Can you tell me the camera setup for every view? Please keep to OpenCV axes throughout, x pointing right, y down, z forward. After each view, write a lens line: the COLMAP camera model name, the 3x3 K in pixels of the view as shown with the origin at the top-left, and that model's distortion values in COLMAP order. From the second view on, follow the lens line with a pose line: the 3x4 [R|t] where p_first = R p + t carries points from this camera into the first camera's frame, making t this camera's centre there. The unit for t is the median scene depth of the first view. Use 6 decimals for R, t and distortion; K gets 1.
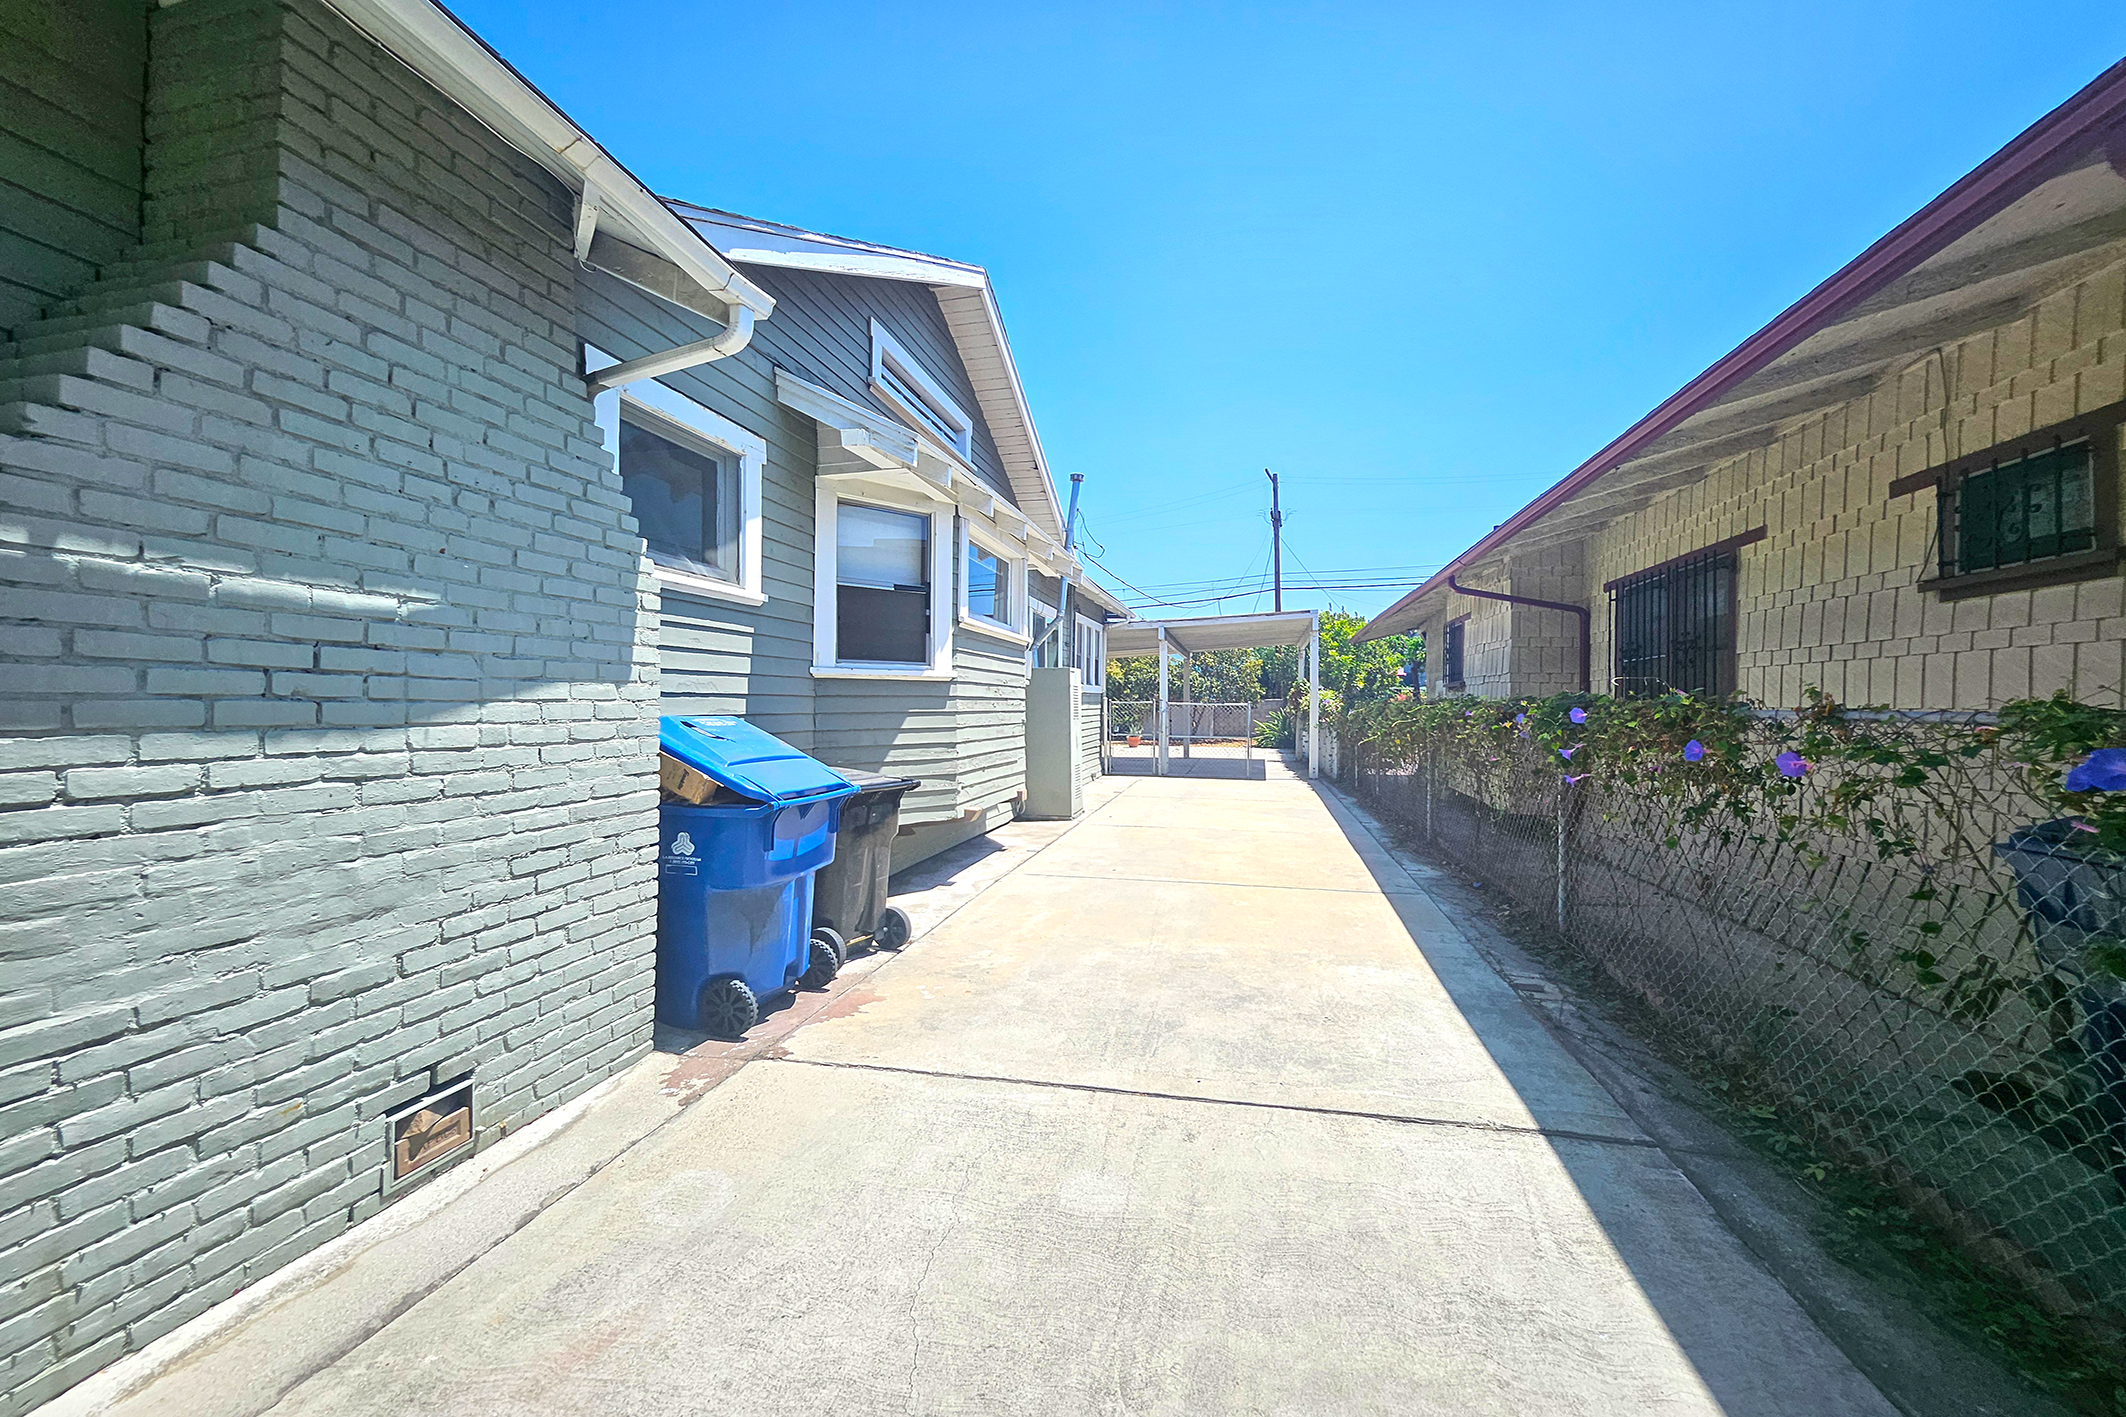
lens RADIAL K [[833.1, 0, 1067.6], [0, 833.1, 706.2], [0, 0, 1]] dist [0.001812, -0.000370]
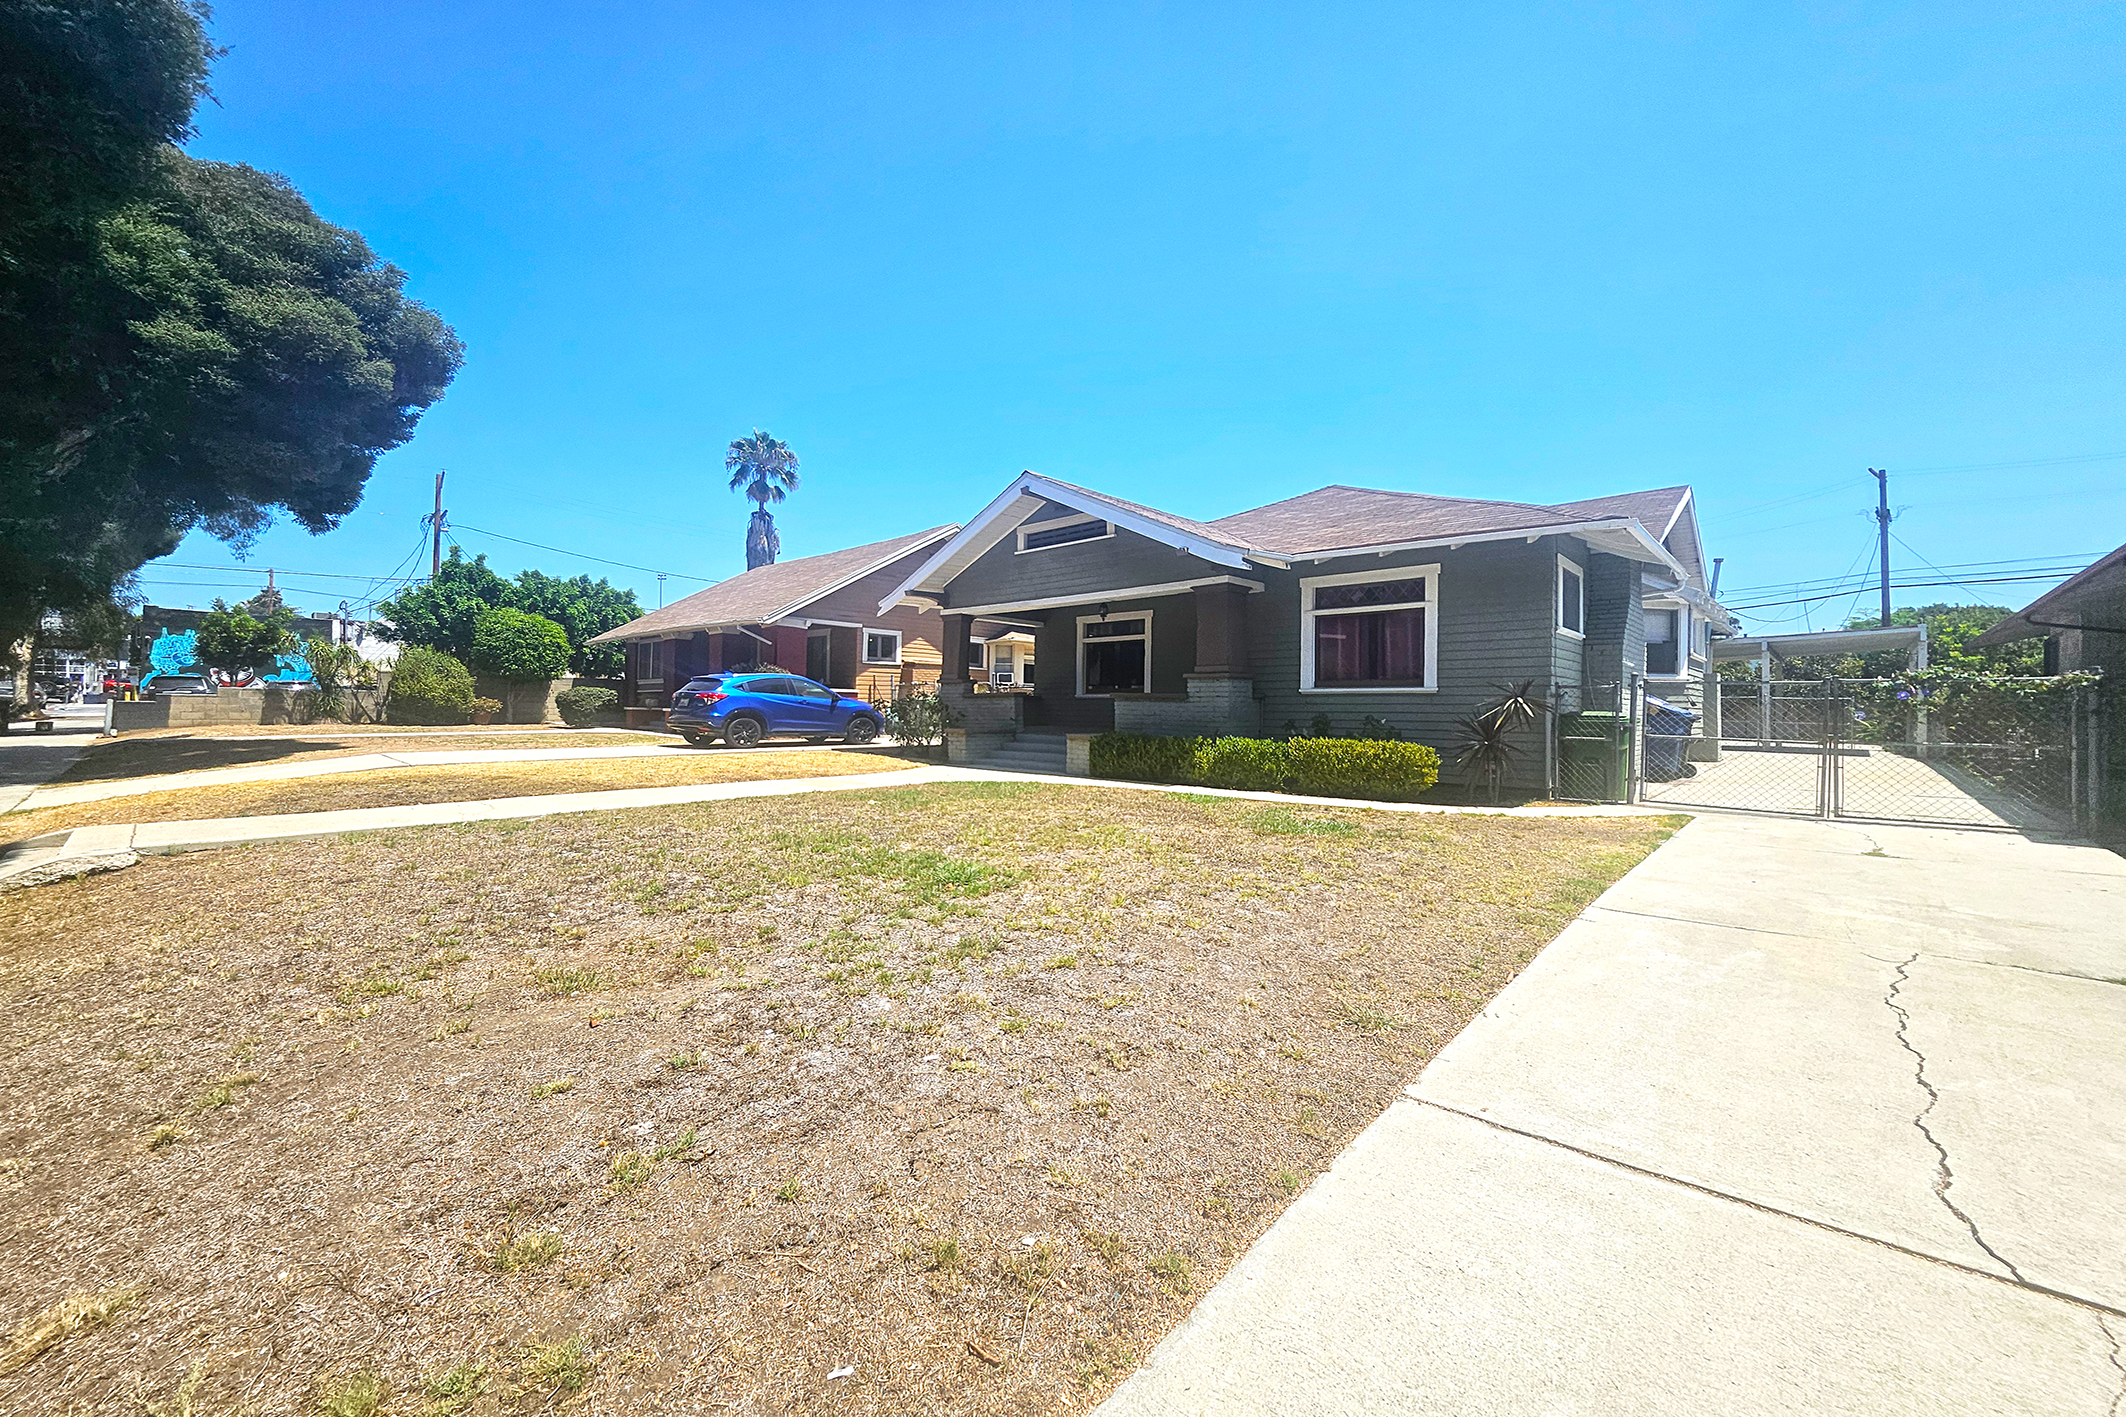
lens RADIAL K [[833.1, 0, 1051.5], [0, 833.1, 704.9], [0, 0, 1]] dist [0.001812, -0.000370]
pose [[0.858425, 0.008062, -0.512876, -0.175920], [-0.011637, 0.999925, -0.003759, 0.024055], [0.512807, 0.009195, 0.858454, -0.710981]]
